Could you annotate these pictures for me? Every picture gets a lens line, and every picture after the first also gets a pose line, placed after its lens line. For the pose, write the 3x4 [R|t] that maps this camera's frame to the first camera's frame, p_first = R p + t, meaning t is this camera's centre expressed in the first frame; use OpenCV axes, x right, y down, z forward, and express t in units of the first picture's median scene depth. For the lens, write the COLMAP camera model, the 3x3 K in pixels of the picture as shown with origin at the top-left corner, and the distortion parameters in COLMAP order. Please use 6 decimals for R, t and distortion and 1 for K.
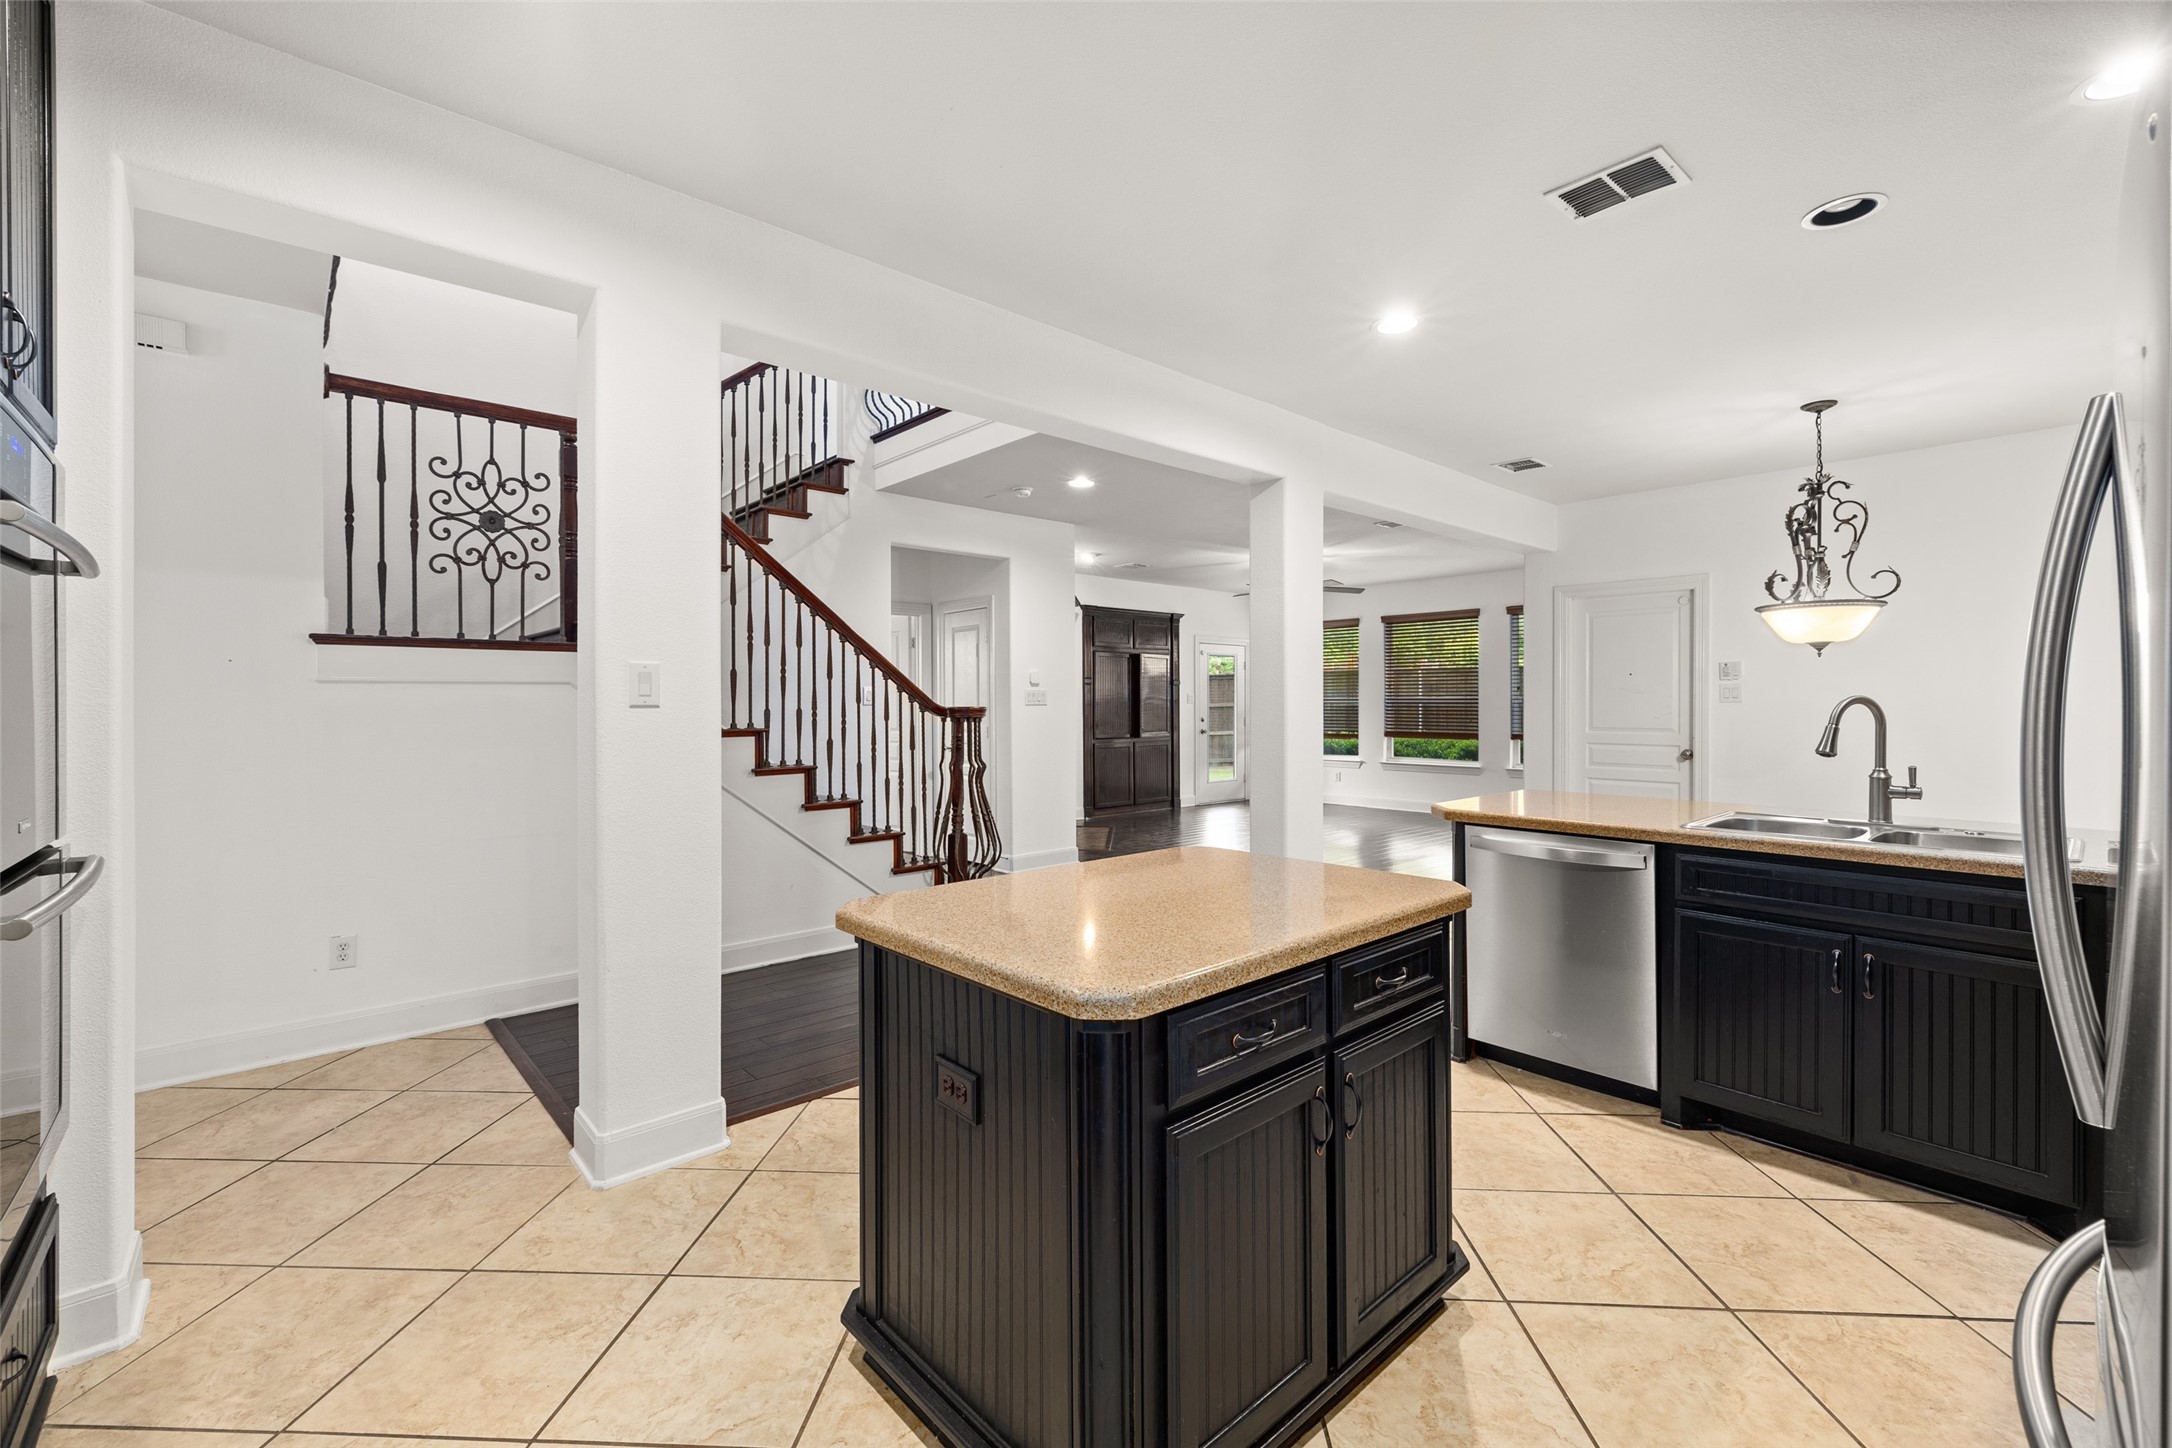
lens RADIAL K [[915.7, 0, 1084.2], [0, 915.7, 704.8], [0, 0, 1]] dist [-0.007400, 0.000045]
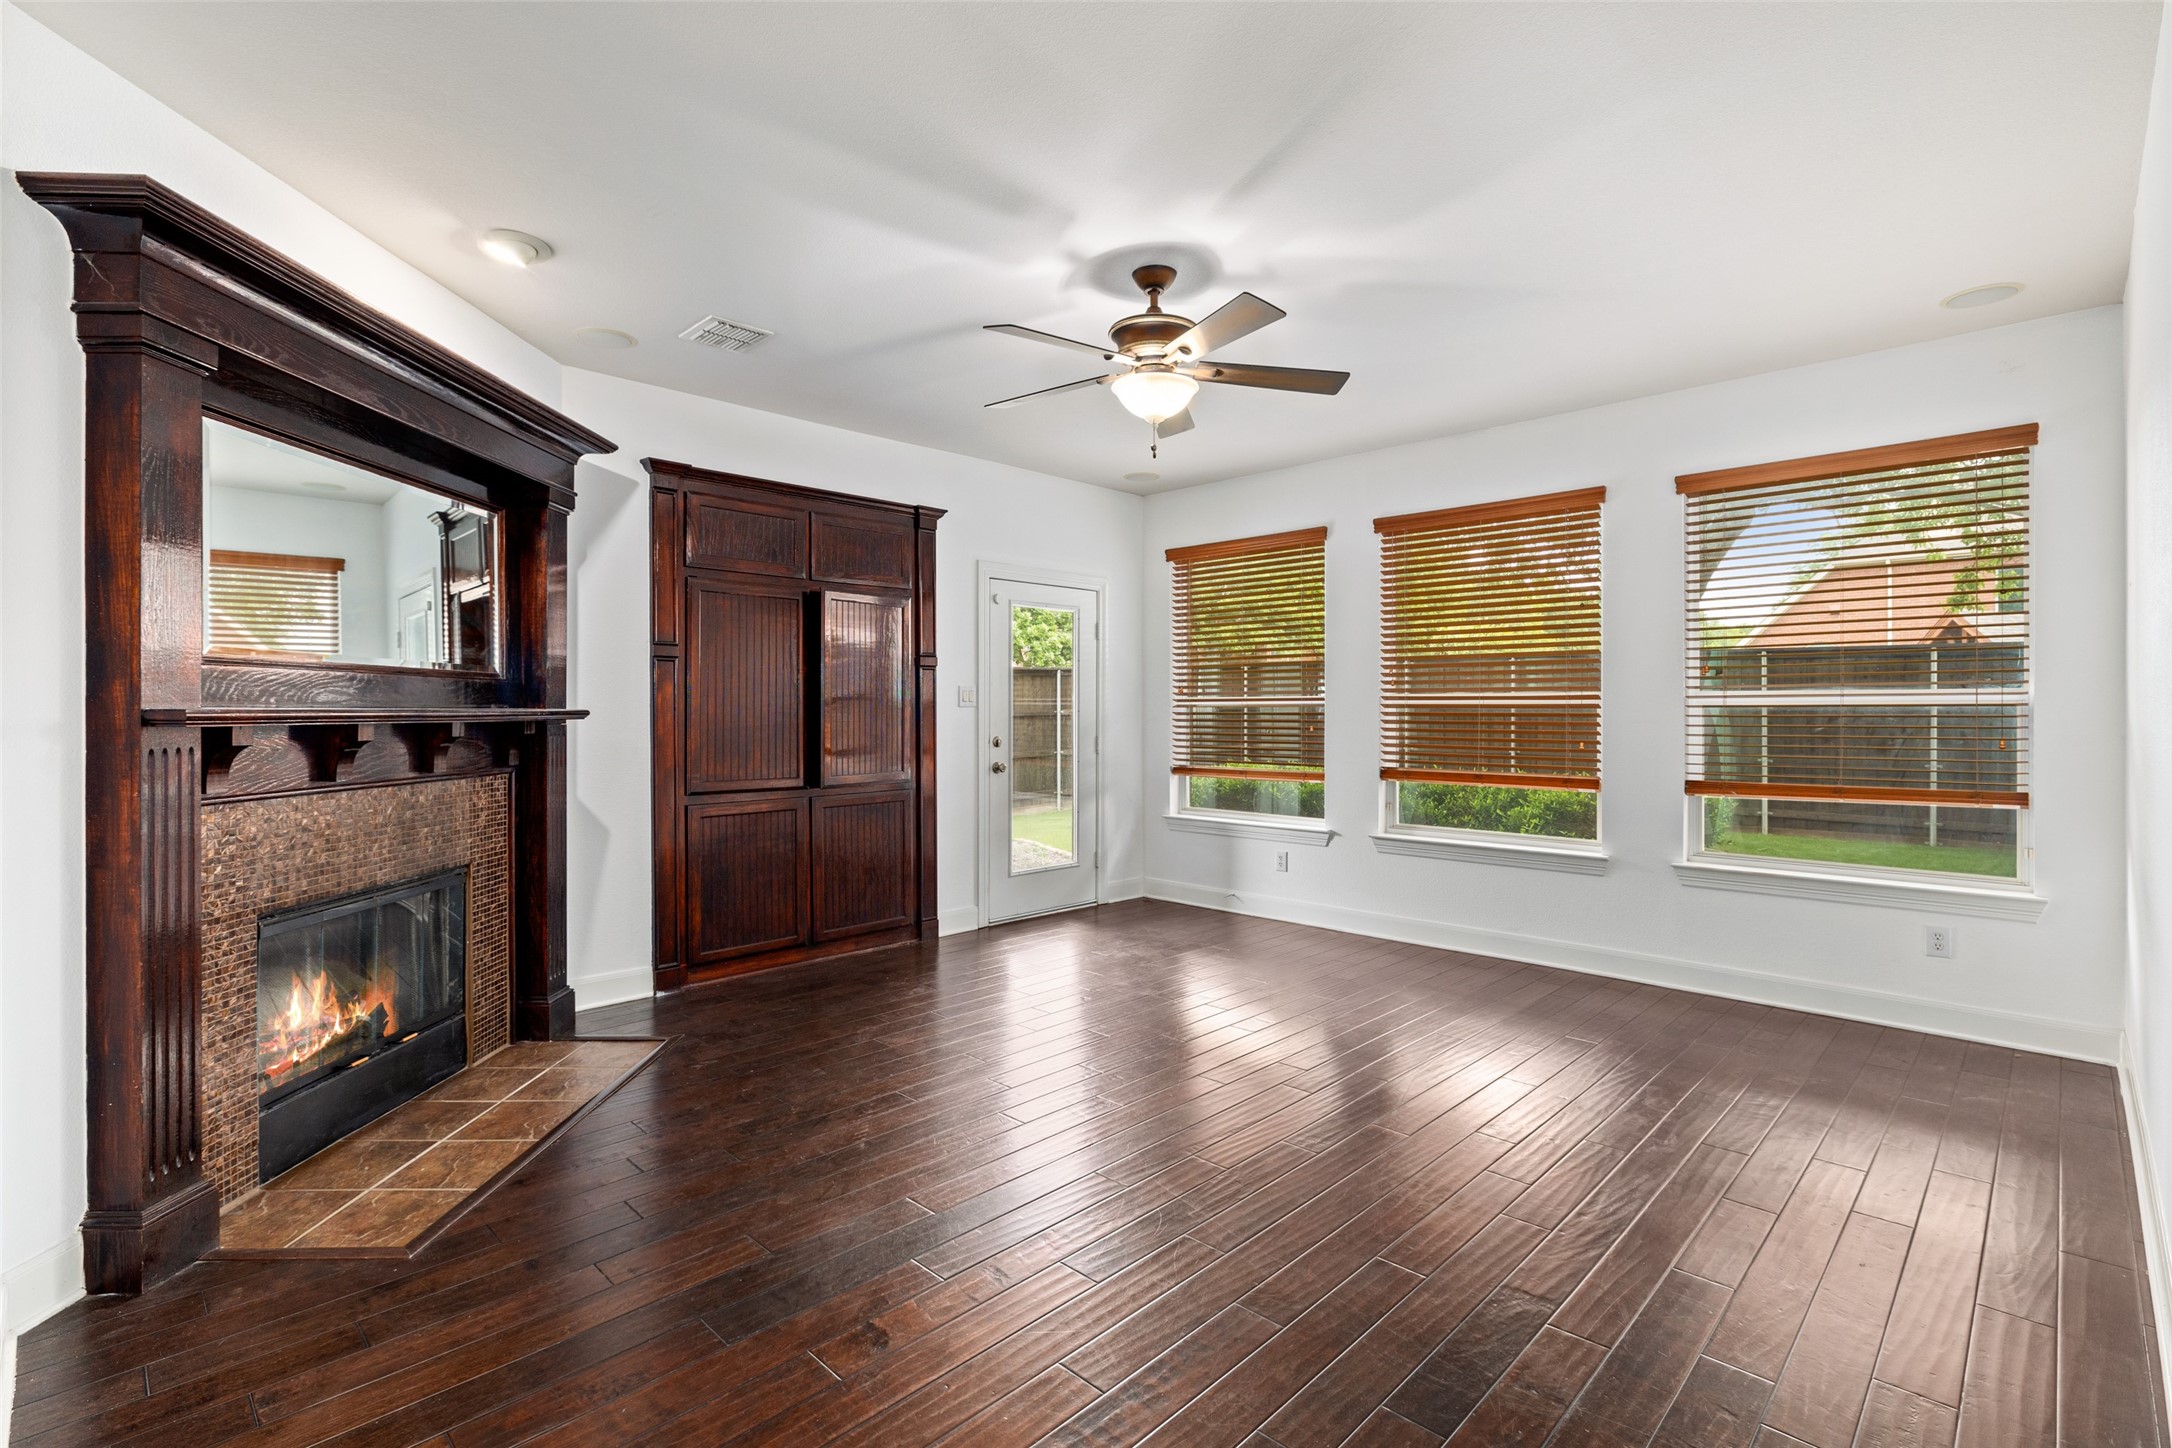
lens RADIAL K [[1039.0, 0, 1086.4], [0, 1039.0, 716.2], [0, 0, 1]] dist [0.003770, 0.000191]
pose [[0.997762, 0.000512, 0.066865, 0.144546], [-0.000955, 0.999978, 0.006605, -0.000816], [-0.066860, -0.006654, 0.997740, 0.485364]]
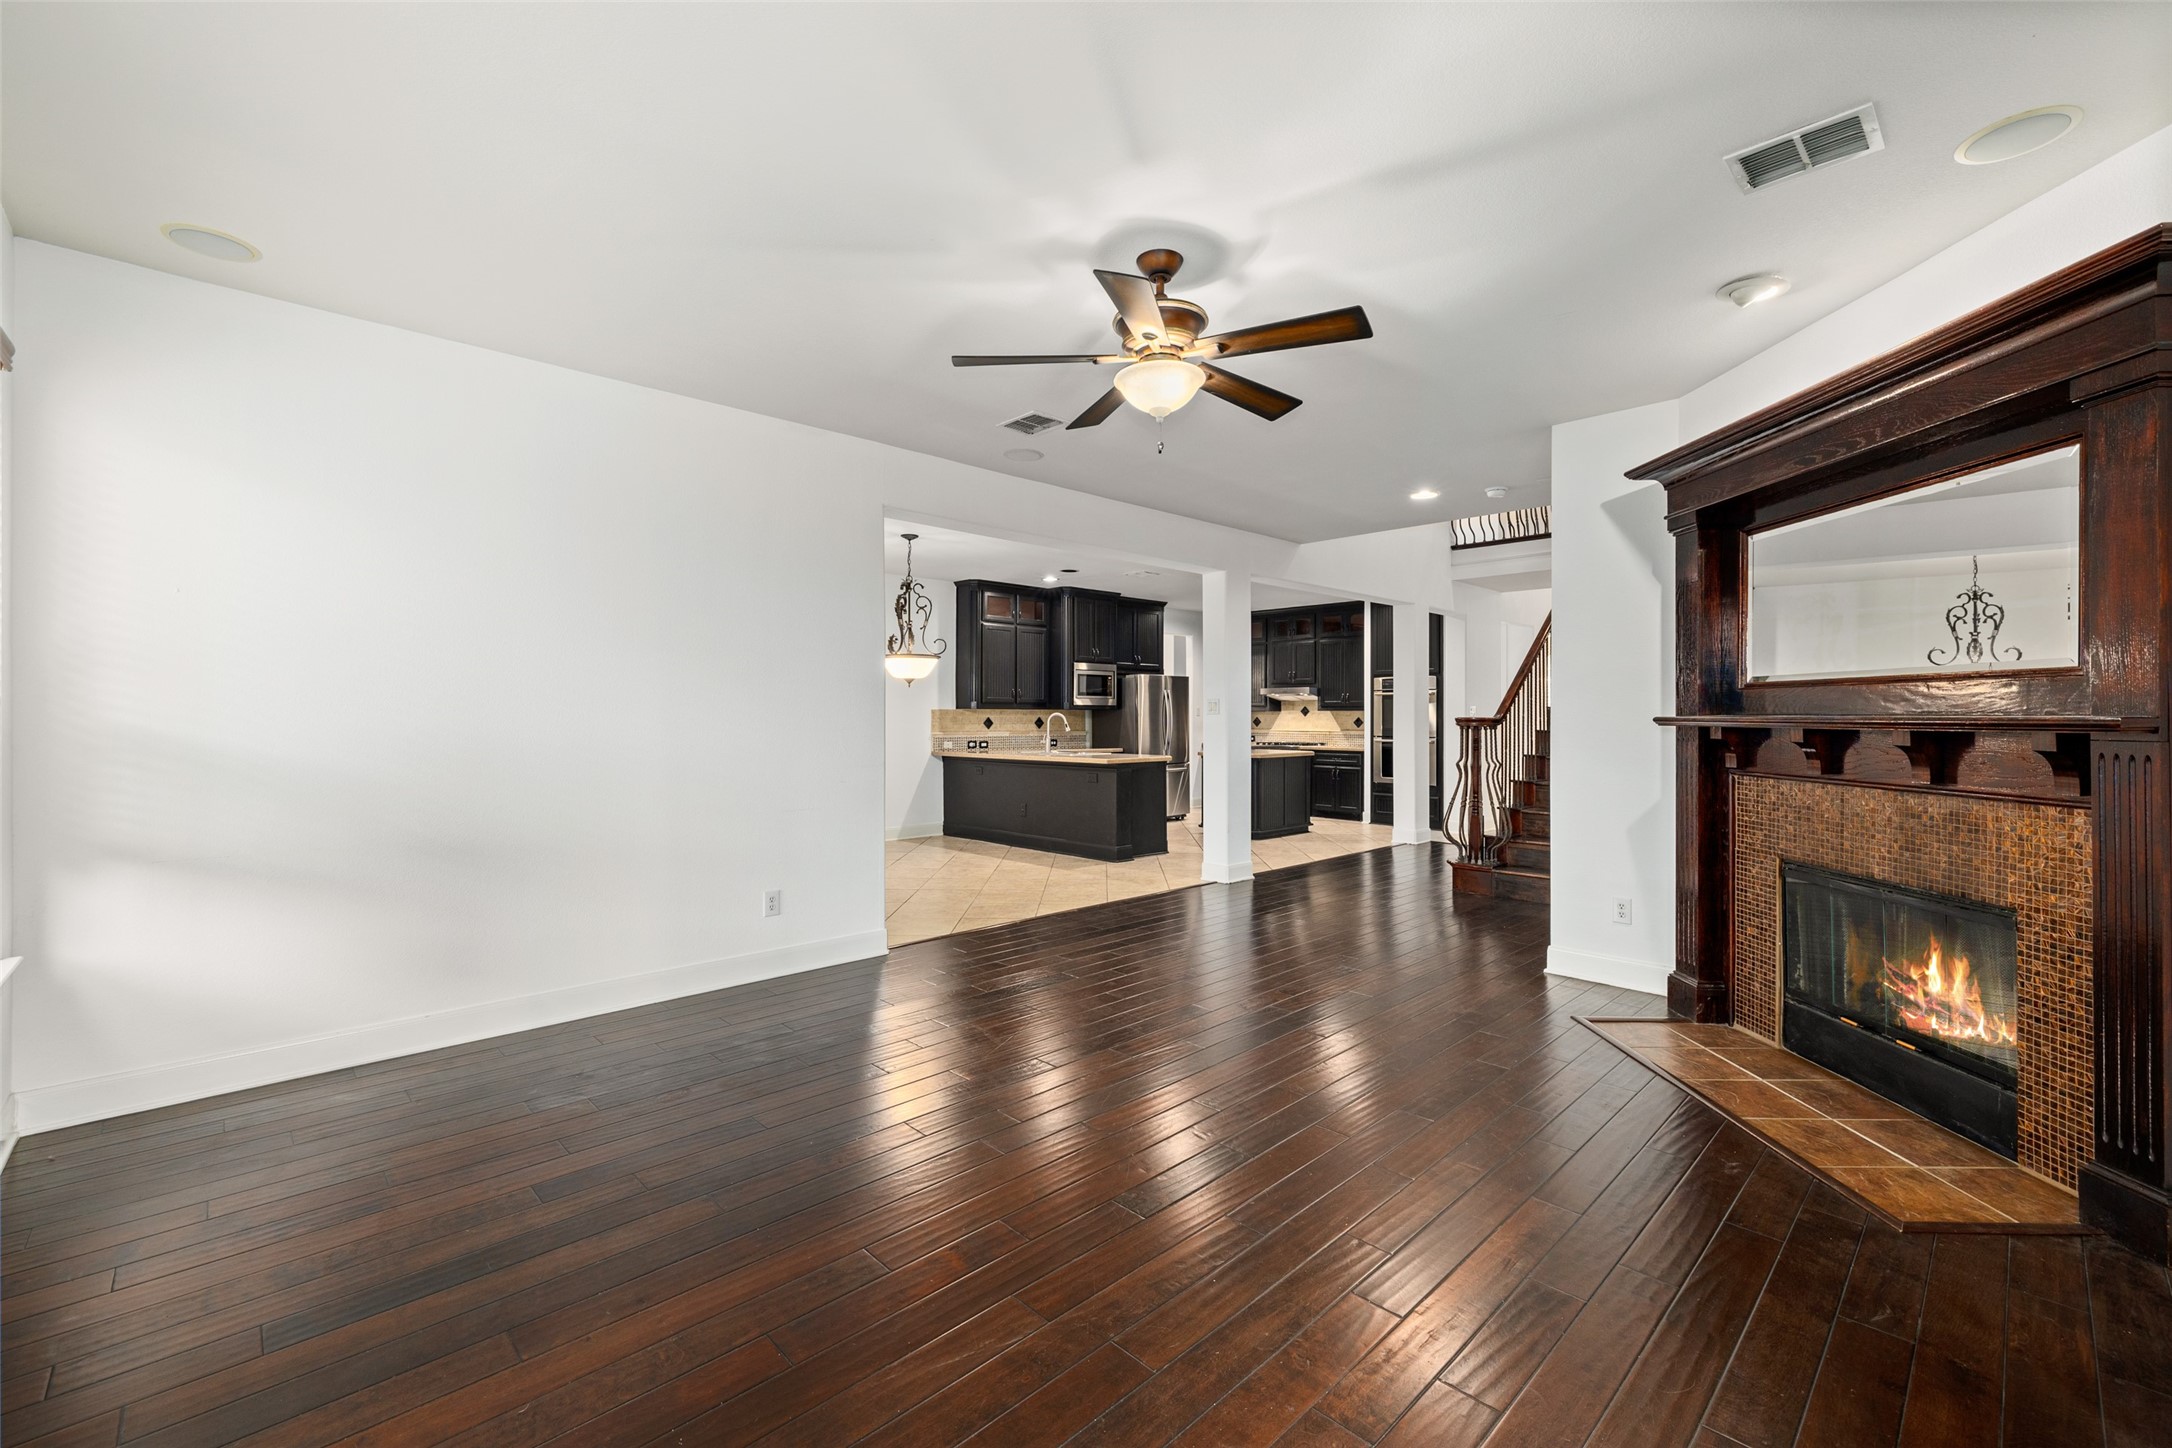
lens RADIAL K [[915.7, 0, 1088.0], [0, 915.7, 717.5], [0, 0, 1]] dist [-0.007400, 0.000045]
pose [[-0.999179, 0.000103, -0.040502, 0.224446], [0.000137, 1.000000, -0.000830, -0.000165], [0.040502, -0.000835, -0.999179, 1.115957]]
